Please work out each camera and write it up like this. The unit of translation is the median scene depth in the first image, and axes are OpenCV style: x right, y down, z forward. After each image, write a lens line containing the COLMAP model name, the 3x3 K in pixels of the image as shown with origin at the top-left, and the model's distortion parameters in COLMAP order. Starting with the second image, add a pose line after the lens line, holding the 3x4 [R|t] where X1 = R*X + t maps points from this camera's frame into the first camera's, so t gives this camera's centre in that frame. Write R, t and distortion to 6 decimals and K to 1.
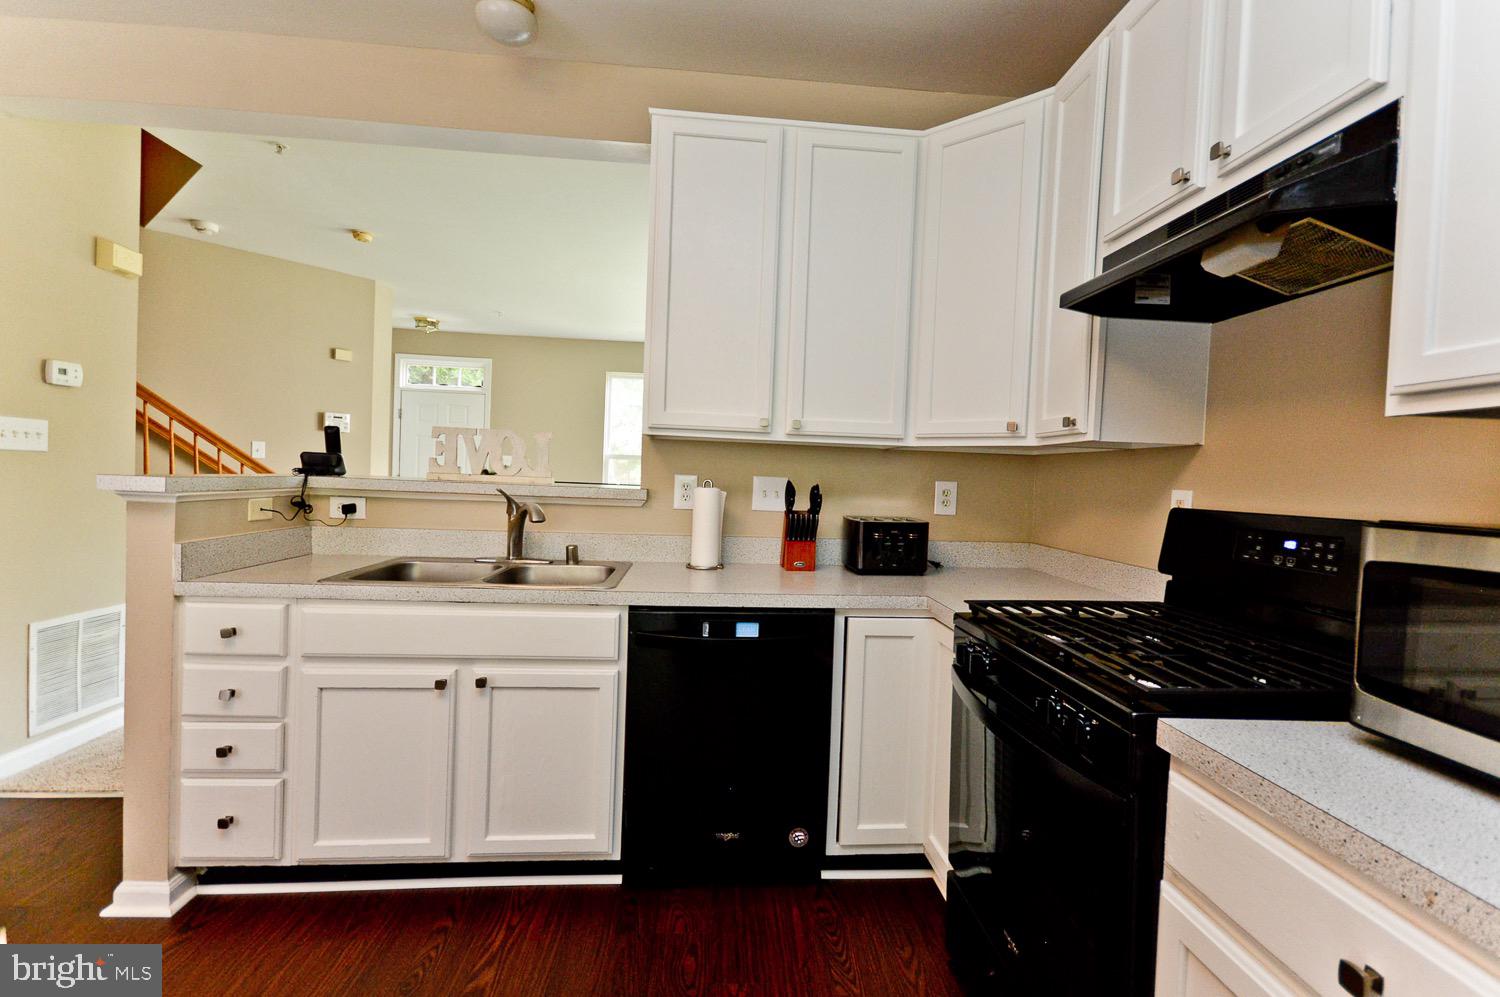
lens RADIAL K [[684.5, 0, 768.7], [0, 684.5, 502.9], [0, 0, 1]] dist [0.015228, 0.000111]
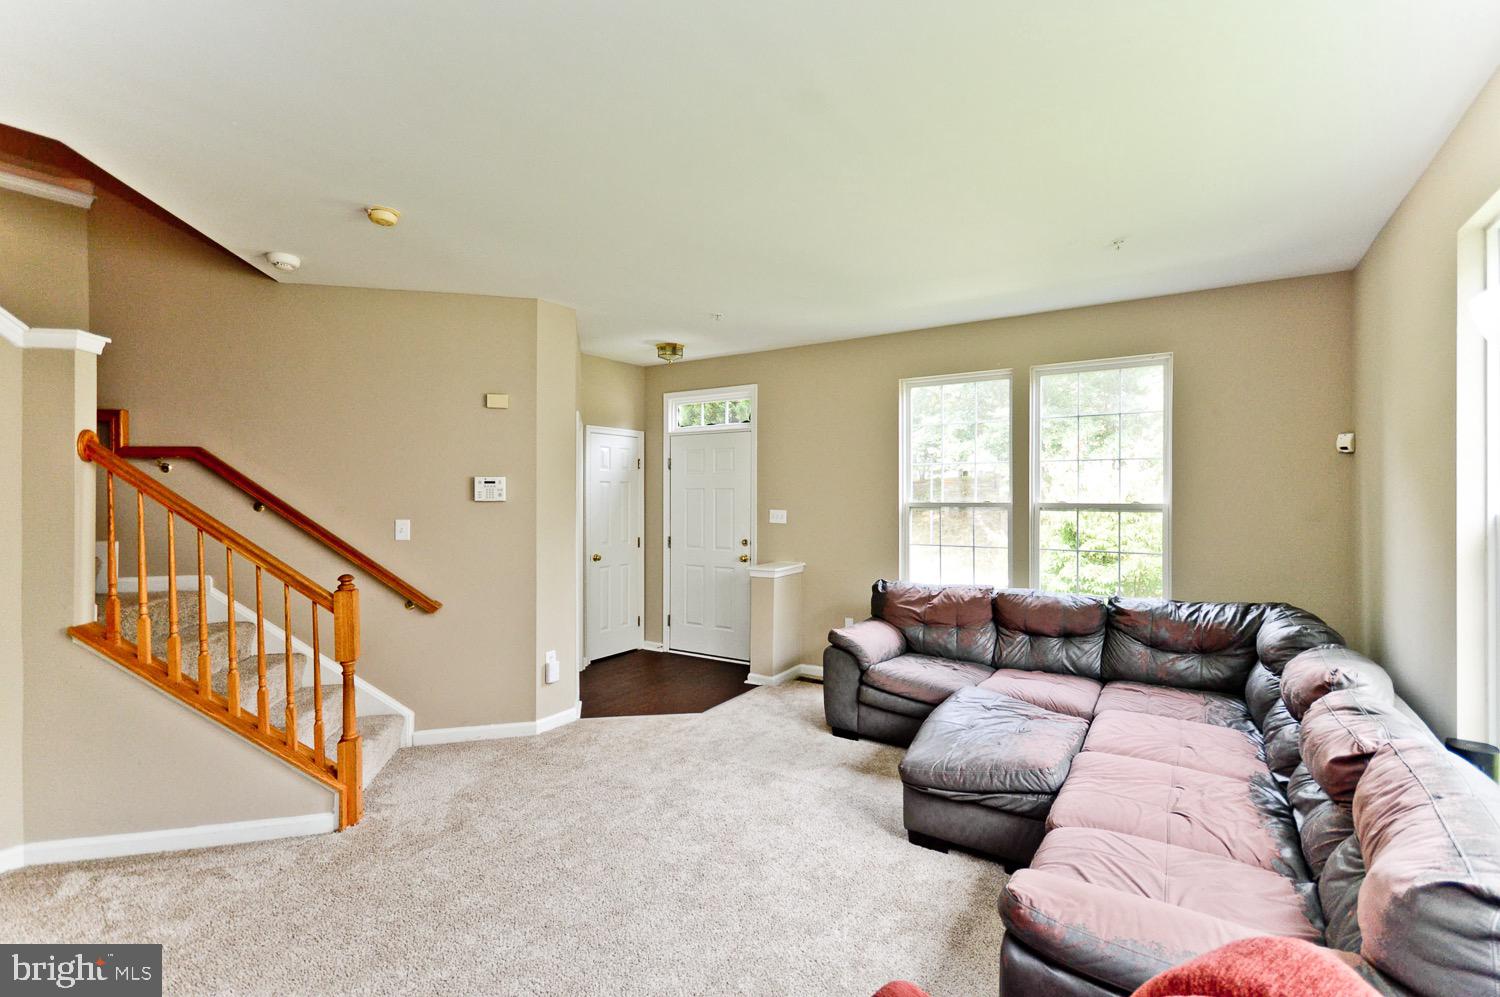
lens RADIAL K [[673.3, 0, 765.3], [0, 673.3, 502.1], [0, 0, 1]] dist [0.010477, -0.000368]
pose [[0.801762, -0.032297, -0.596770, 0.148300], [0.010820, 0.999159, -0.039538, -0.156895], [0.597545, 0.025243, 0.801438, 1.312058]]
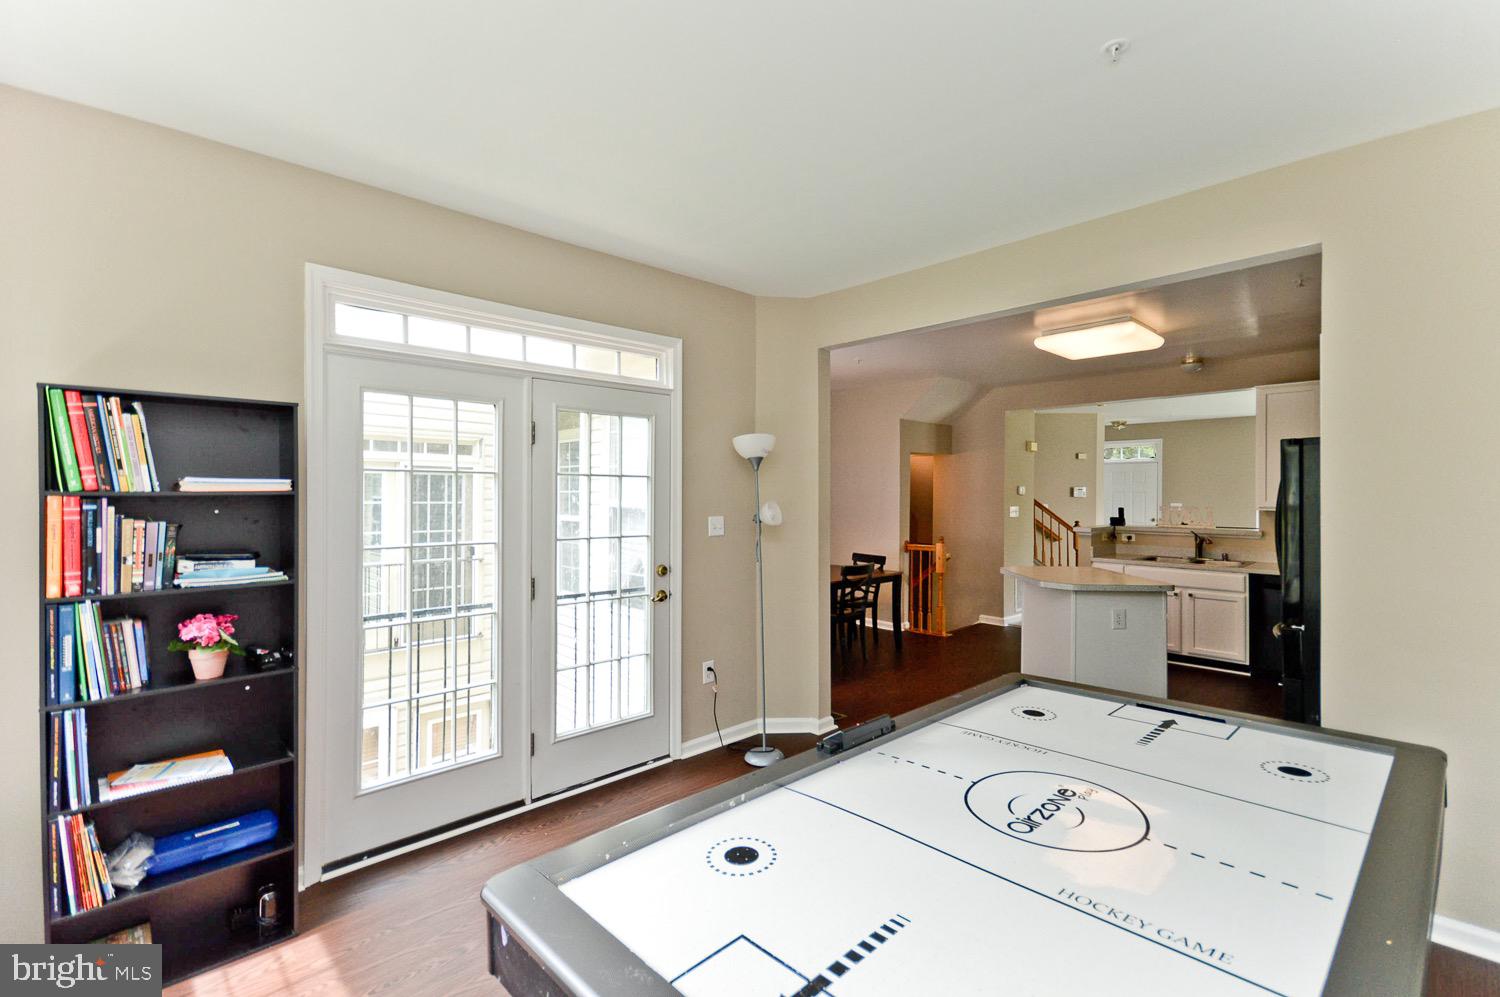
lens RADIAL K [[677.2, 0, 758.4], [0, 677.2, 493.1], [0, 0, 1]] dist [0.026071, 0.000076]
pose [[0.632316, -0.037612, -0.773797, 0.591641], [-0.009179, 0.998387, -0.056029, -0.002921], [0.774656, 0.042531, 0.630951, -1.943186]]
